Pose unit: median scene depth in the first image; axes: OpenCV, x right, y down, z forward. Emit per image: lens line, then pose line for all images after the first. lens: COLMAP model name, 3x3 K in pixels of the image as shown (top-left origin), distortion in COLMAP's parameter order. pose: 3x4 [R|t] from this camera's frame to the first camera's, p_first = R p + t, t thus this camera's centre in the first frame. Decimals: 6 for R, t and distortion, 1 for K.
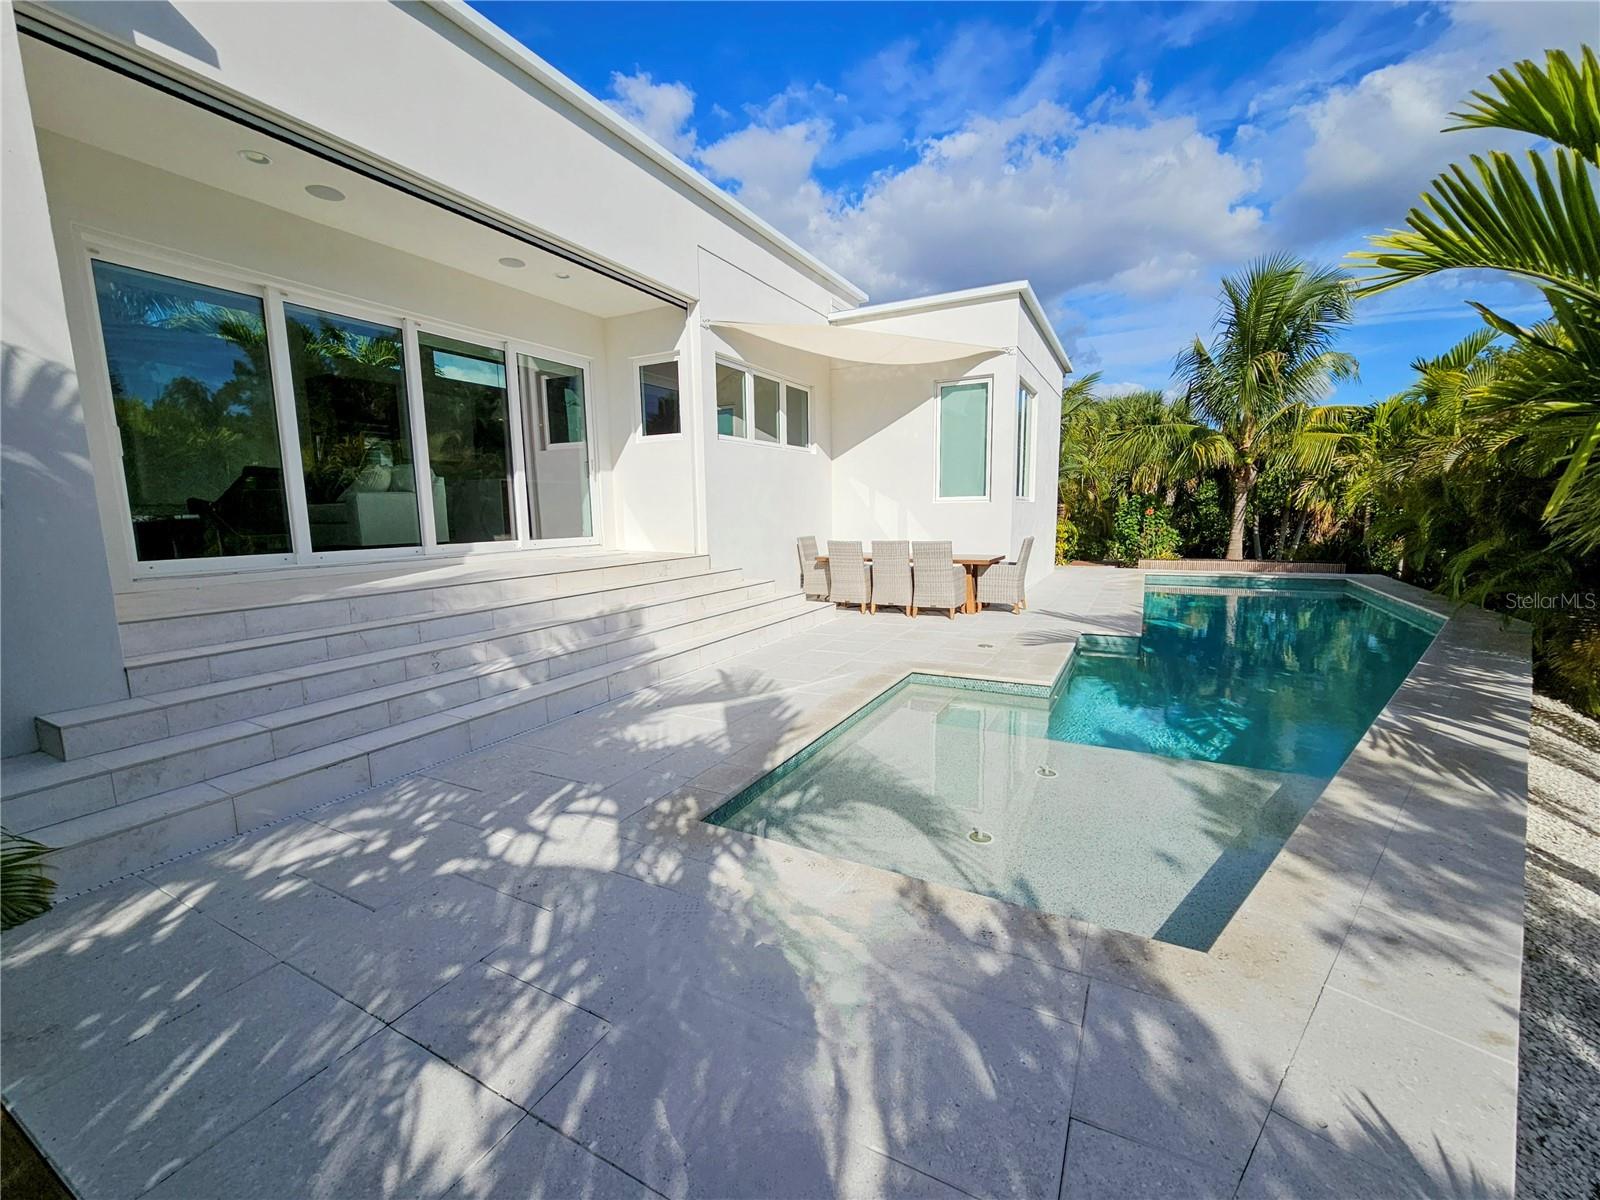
lens RADIAL K [[656.7, 0, 800.0], [0, 656.7, 600.0], [0, 0, 1]] dist [0.000969, 0.000186]
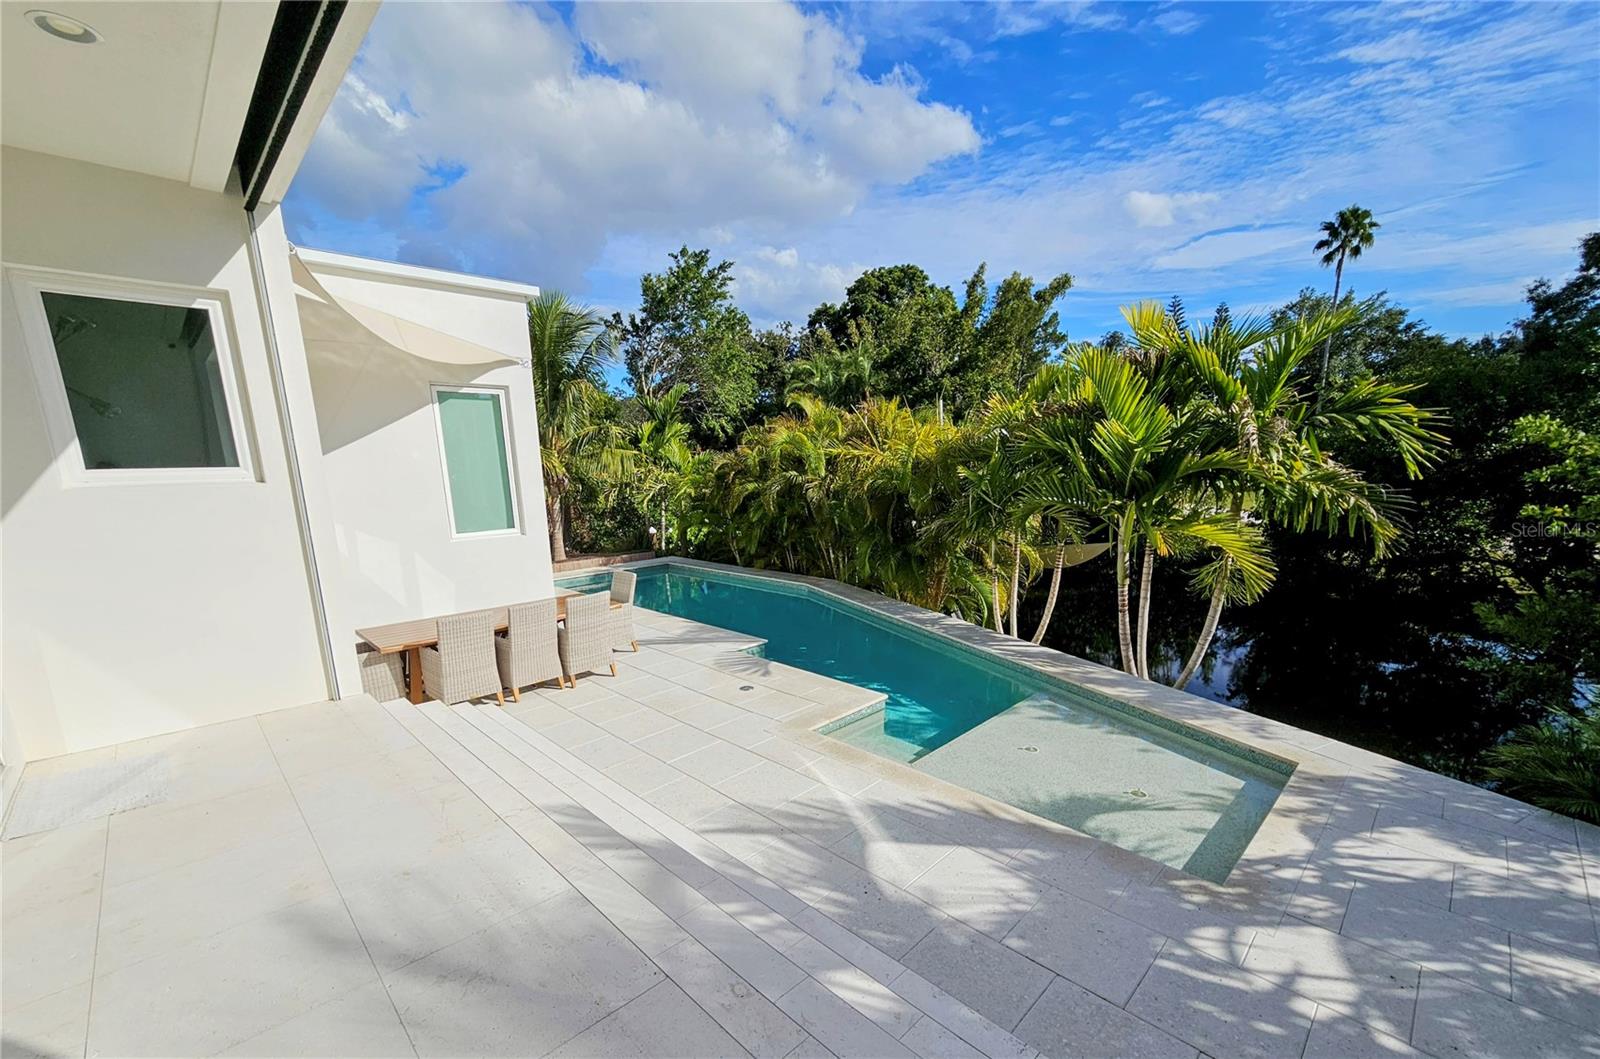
lens RADIAL K [[655.0, 0, 796.7], [0, 655.0, 601.6], [0, 0, 1]] dist [-0.000548, -0.000094]
pose [[0.306746, -0.190114, 0.932611, -1.019774], [0.153568, 0.976896, 0.148631, -0.329202], [-0.939321, 0.097627, 0.328855, 0.933702]]
